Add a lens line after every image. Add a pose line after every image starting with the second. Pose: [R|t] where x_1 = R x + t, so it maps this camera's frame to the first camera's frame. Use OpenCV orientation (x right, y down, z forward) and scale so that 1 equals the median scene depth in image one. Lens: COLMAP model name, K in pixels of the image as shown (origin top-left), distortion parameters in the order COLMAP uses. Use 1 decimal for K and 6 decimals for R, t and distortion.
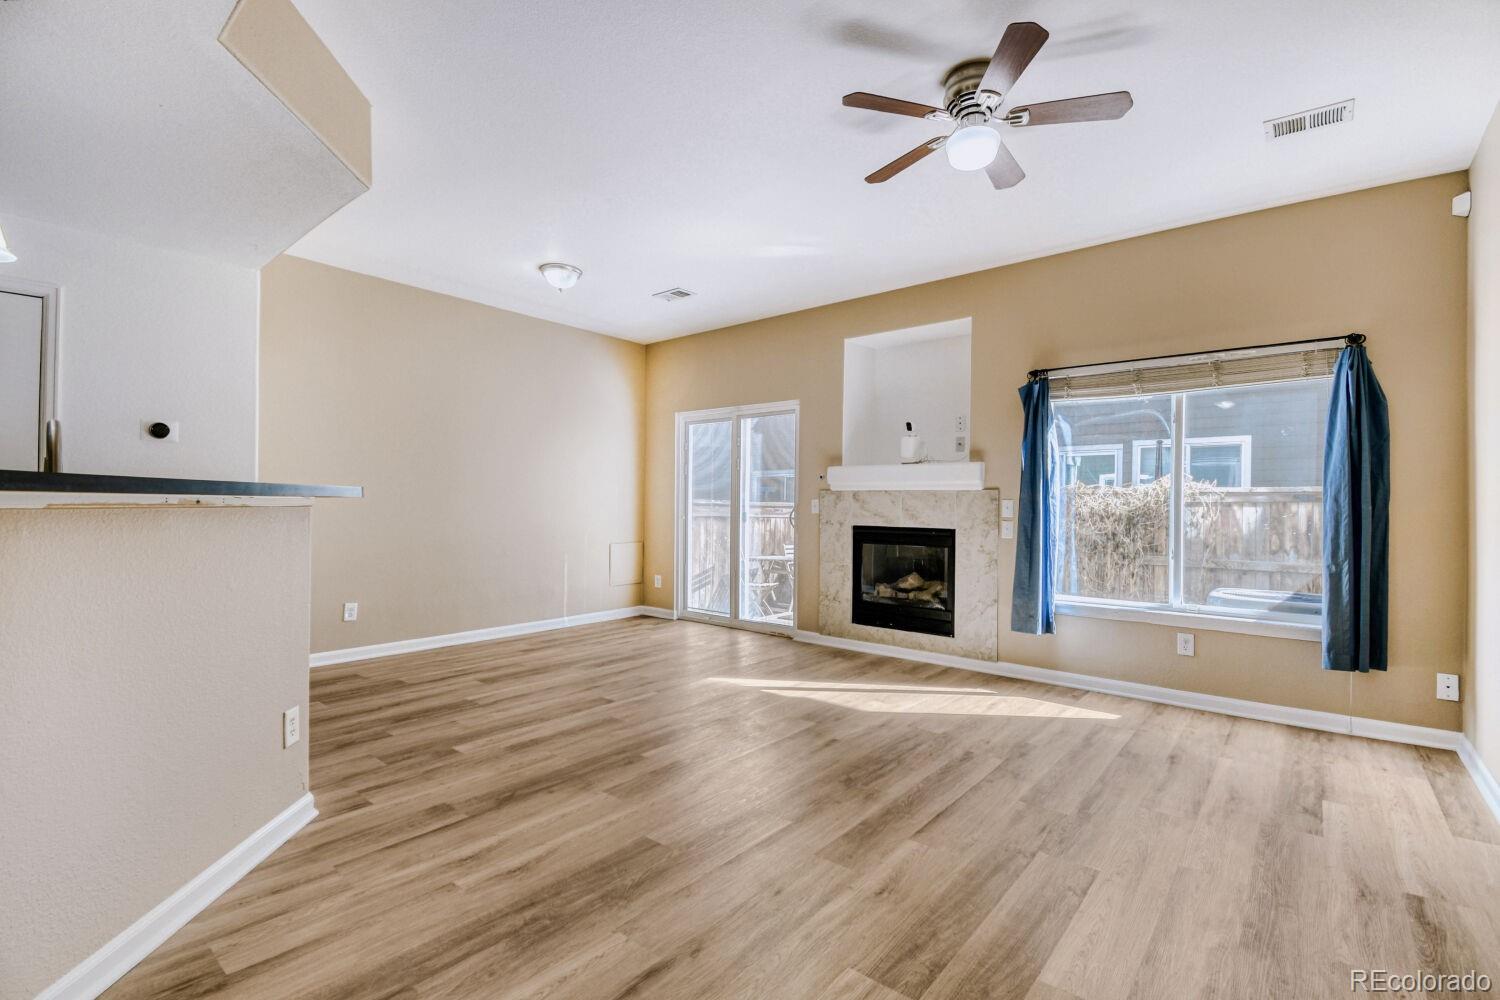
lens RADIAL K [[676.0, 0, 709.1], [0, 676.0, 497.1], [0, 0, 1]] dist [0.004485, -0.010703]
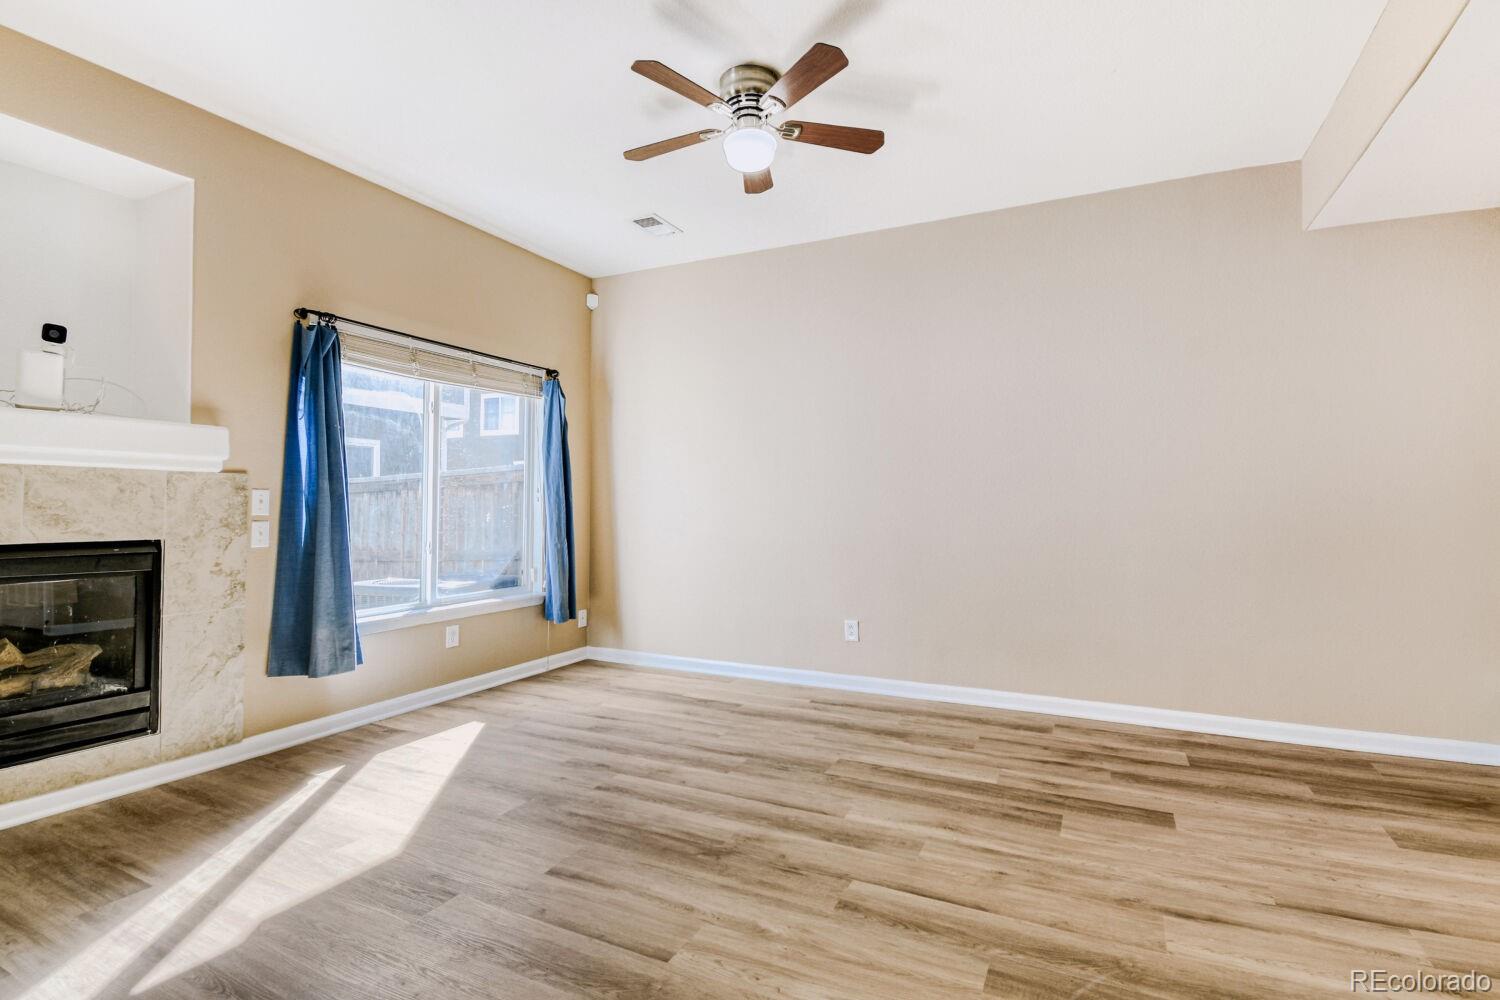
lens RADIAL K [[676.0, 0, 798.1], [0, 676.0, 494.4], [0, 0, 1]] dist [0.004485, -0.010703]
pose [[-0.295407, 0.003475, 0.955365, -0.389431], [-0.016370, 0.999828, -0.008698, 0.007543], [-0.955231, -0.018209, -0.295299, 0.783681]]
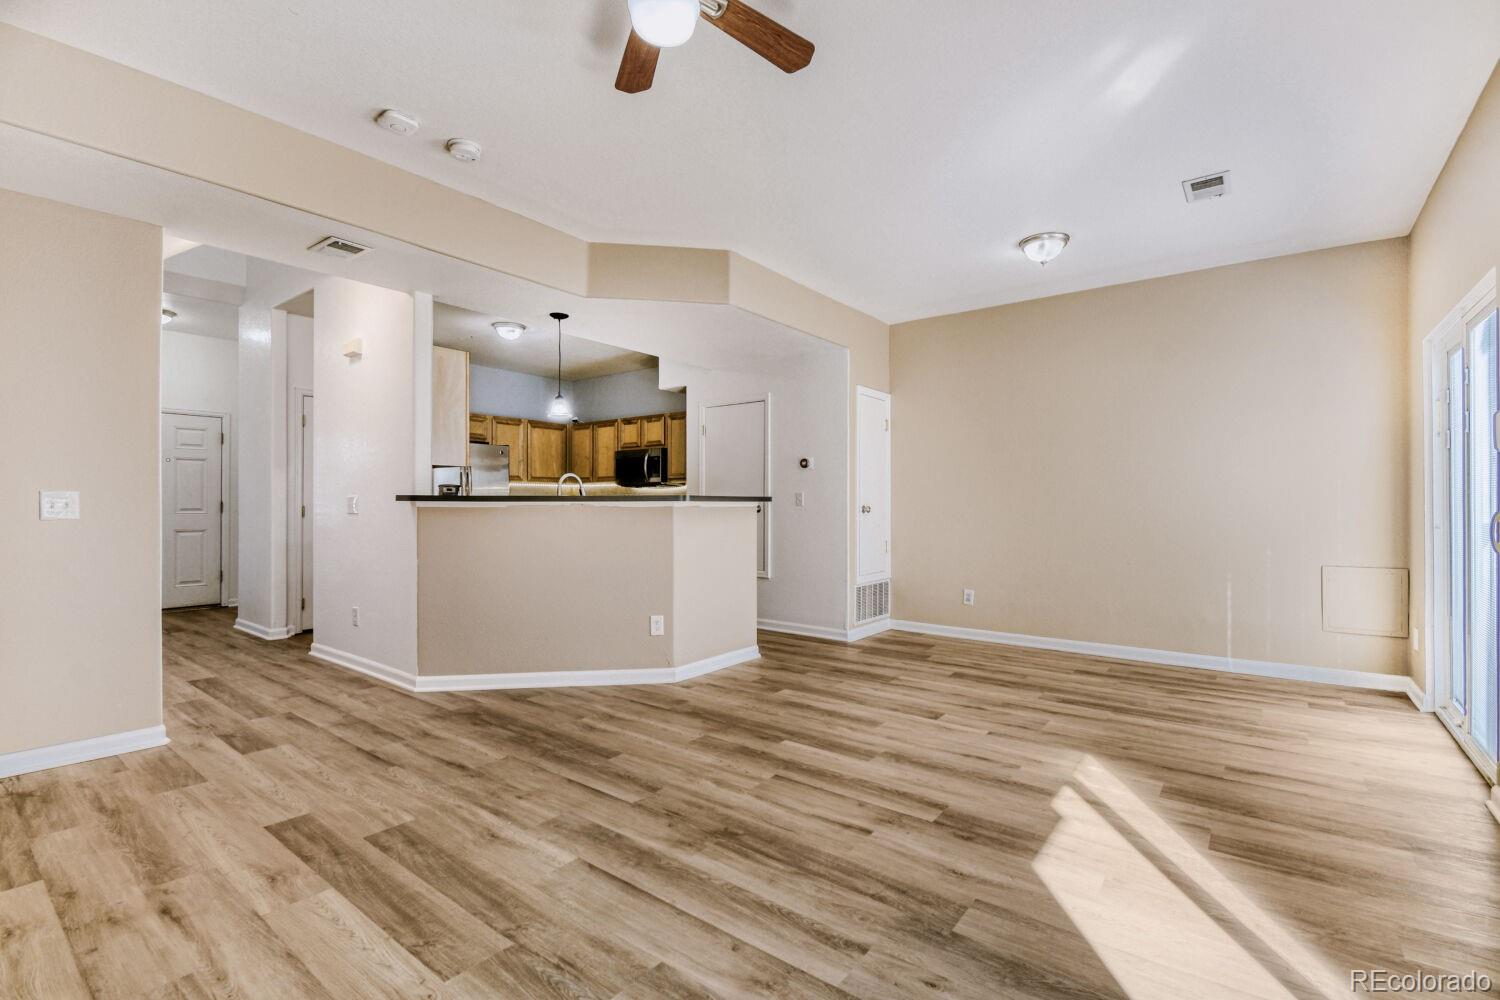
lens RADIAL K [[662.6, 0, 801.6], [0, 662.6, 514.9], [0, 0, 1]] dist [-0.004939, -0.001931]
pose [[0.111071, 0.010931, -0.993752, 0.708845], [0.013024, 0.999838, 0.012453, 0.007517], [0.993727, -0.014326, 0.110911, 0.688110]]
